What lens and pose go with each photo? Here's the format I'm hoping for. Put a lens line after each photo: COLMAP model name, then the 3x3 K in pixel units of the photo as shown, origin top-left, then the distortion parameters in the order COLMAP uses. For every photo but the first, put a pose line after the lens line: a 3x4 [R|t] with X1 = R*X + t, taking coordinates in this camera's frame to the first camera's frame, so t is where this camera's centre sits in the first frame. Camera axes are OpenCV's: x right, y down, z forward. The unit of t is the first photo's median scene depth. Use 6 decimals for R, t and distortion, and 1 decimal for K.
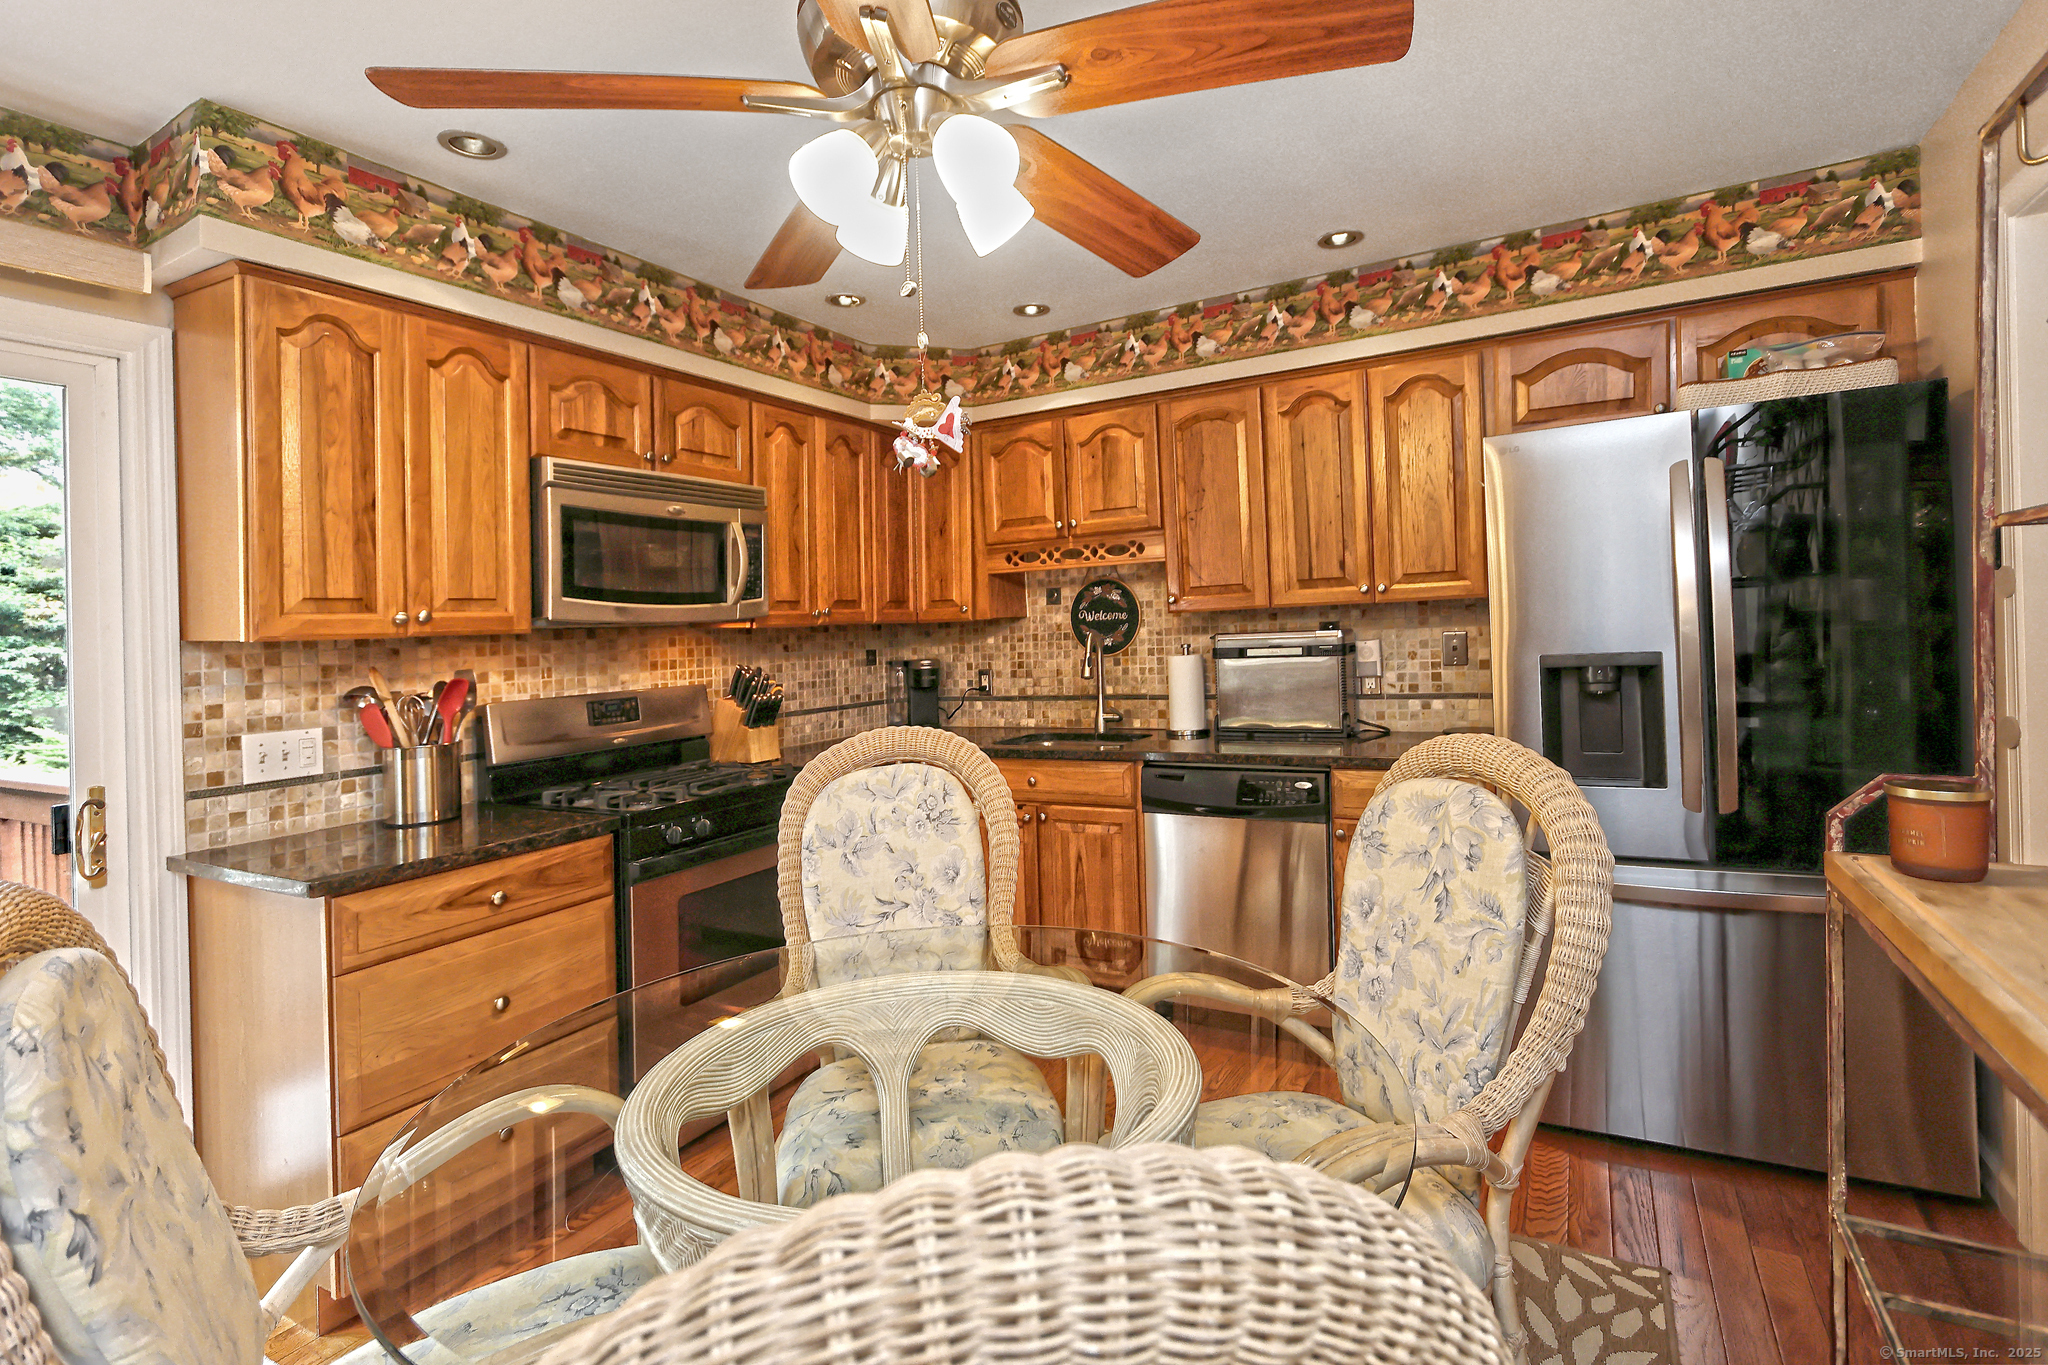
lens RADIAL K [[933.7, 0, 1024.3], [0, 933.7, 693.1], [0, 0, 1]] dist [0.002240, -0.001783]
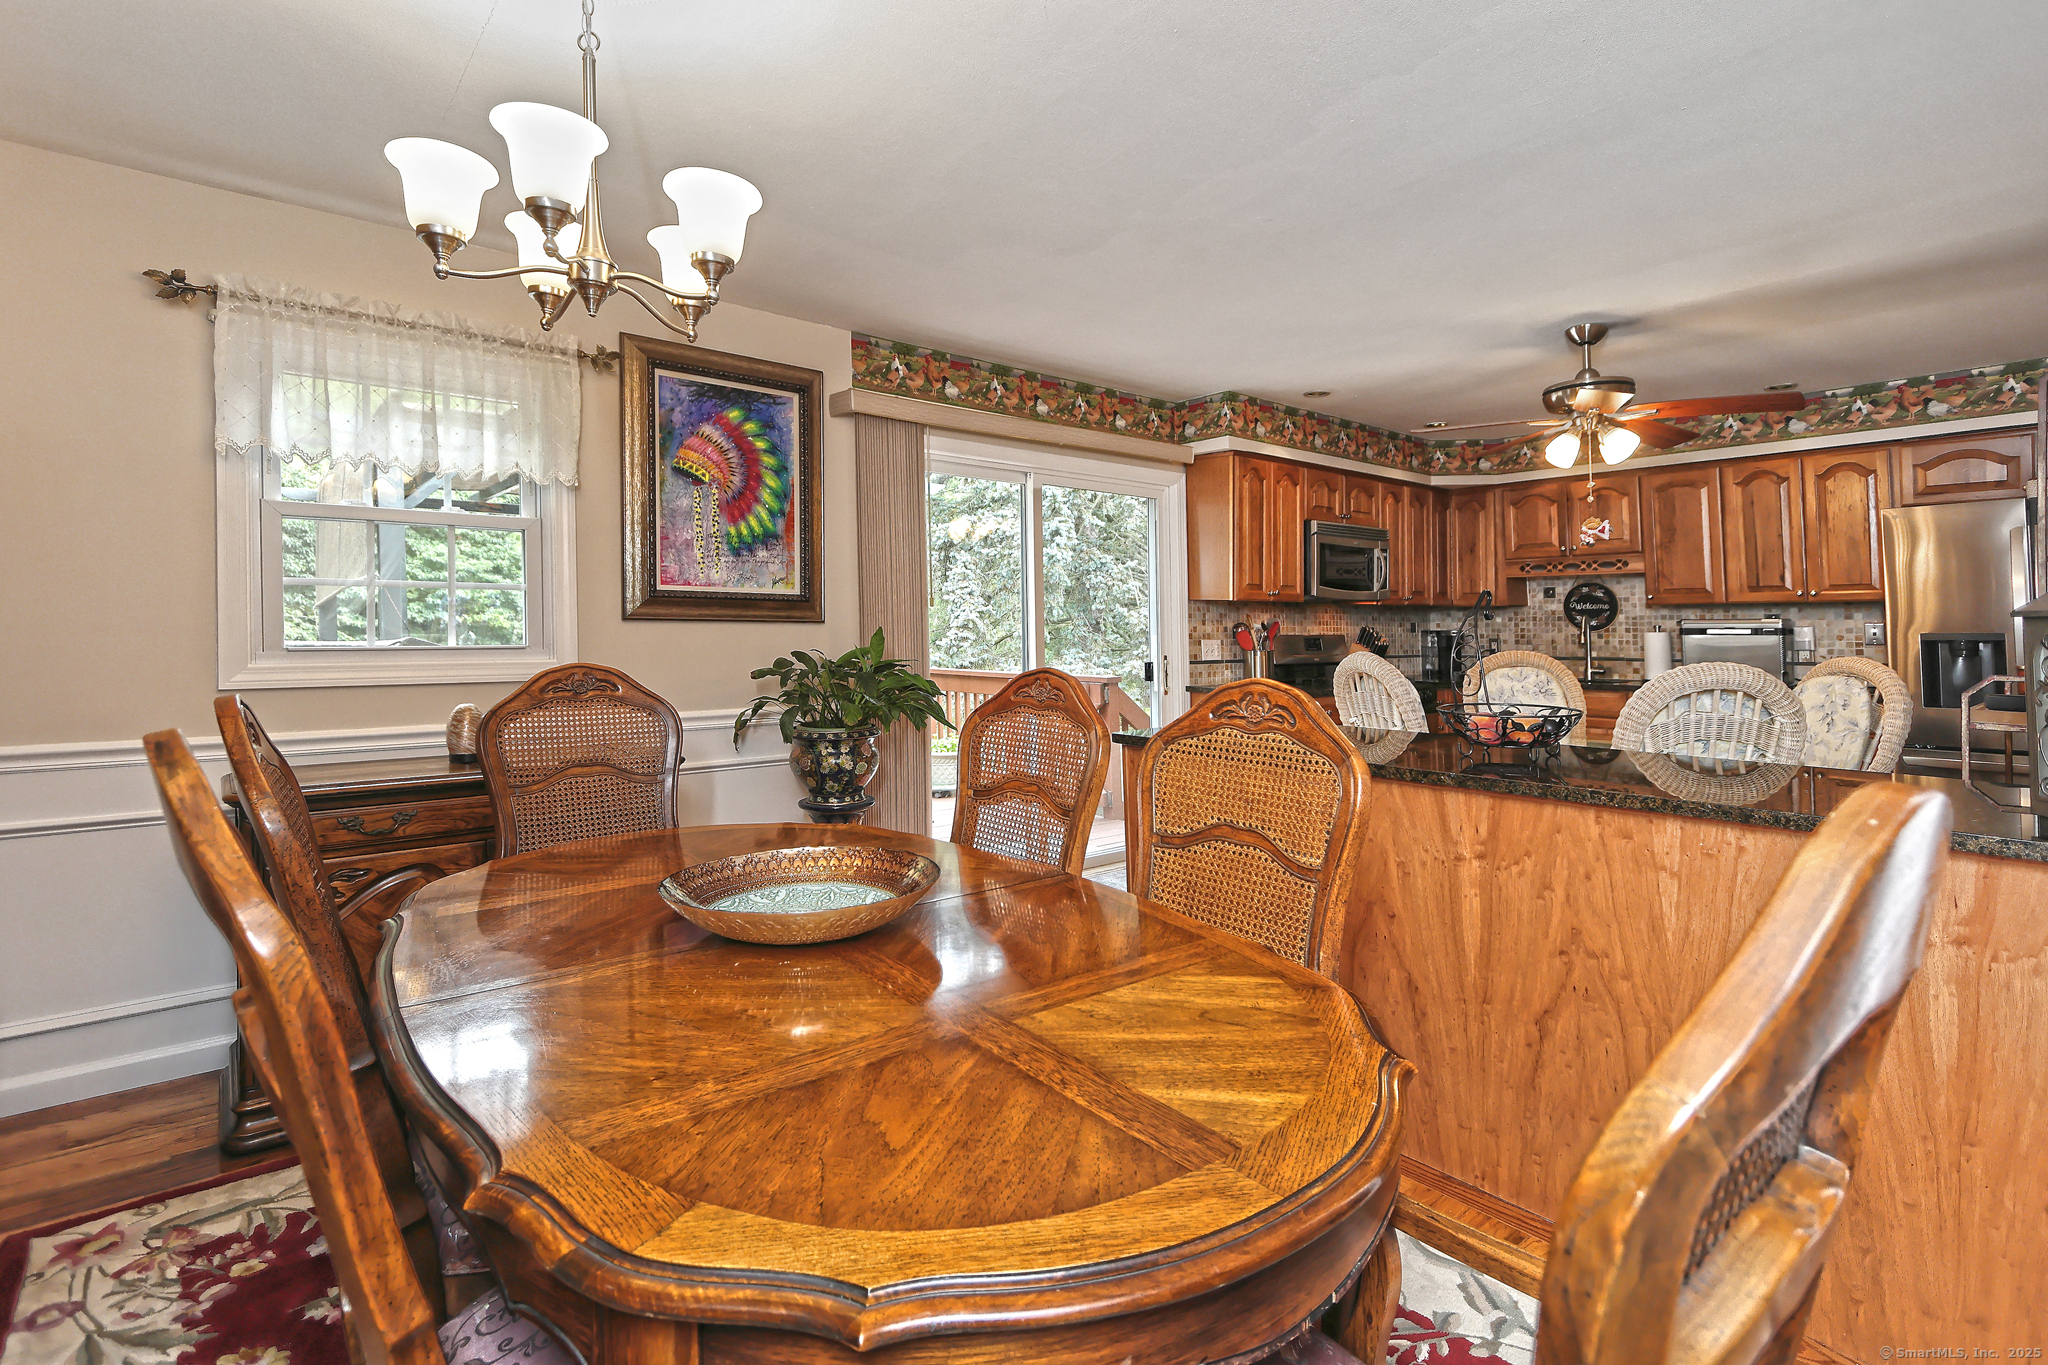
lens RADIAL K [[933.7, 0, 979.4], [0, 933.7, 603.0], [0, 0, 1]] dist [0.002240, -0.001783]
pose [[0.924072, 0.032784, -0.380809, -0.304528], [-0.066121, 0.995005, -0.074789, 0.110588], [0.376455, 0.094290, 0.921624, -0.941890]]
